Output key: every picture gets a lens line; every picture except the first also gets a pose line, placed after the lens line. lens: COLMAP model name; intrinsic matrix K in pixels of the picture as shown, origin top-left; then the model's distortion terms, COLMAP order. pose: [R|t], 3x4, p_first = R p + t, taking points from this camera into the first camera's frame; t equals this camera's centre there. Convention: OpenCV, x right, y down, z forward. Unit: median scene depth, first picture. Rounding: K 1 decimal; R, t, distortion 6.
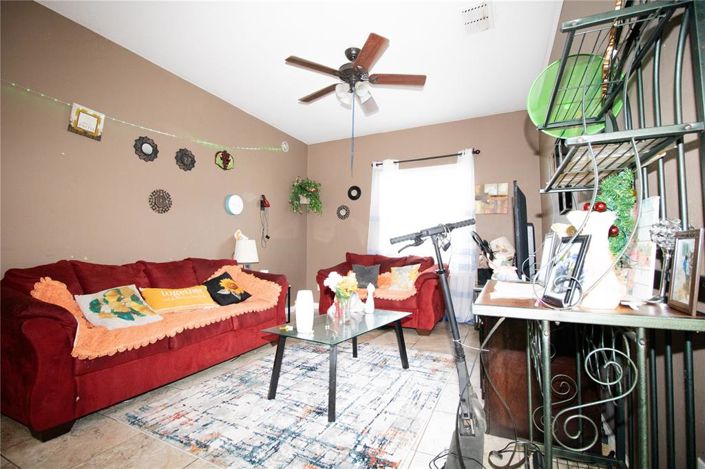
lens RADIAL K [[333.4, 0, 350.6], [0, 333.4, 231.1], [0, 0, 1]] dist [0.000867, -0.013996]
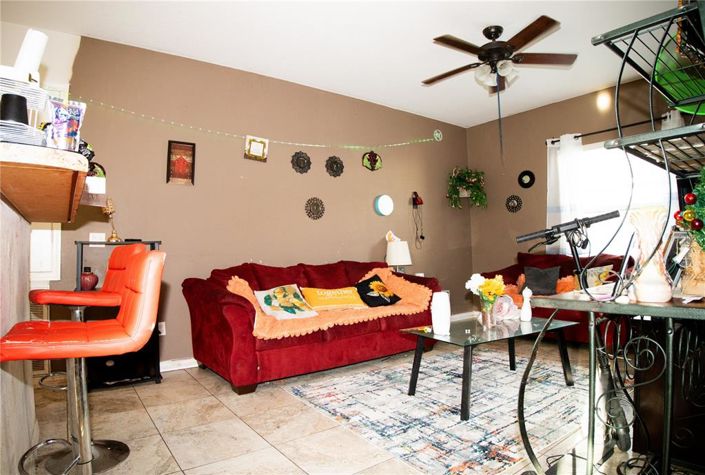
lens RADIAL K [[401.2, 0, 352.5], [0, 401.2, 237.5], [0, 0, 1]] dist [-0.119142, 0.000354]
pose [[0.895985, -0.034210, -0.442765, 0.148428], [0.044054, 0.998958, 0.011963, -0.007856], [0.441894, -0.030224, 0.896558, -0.151540]]
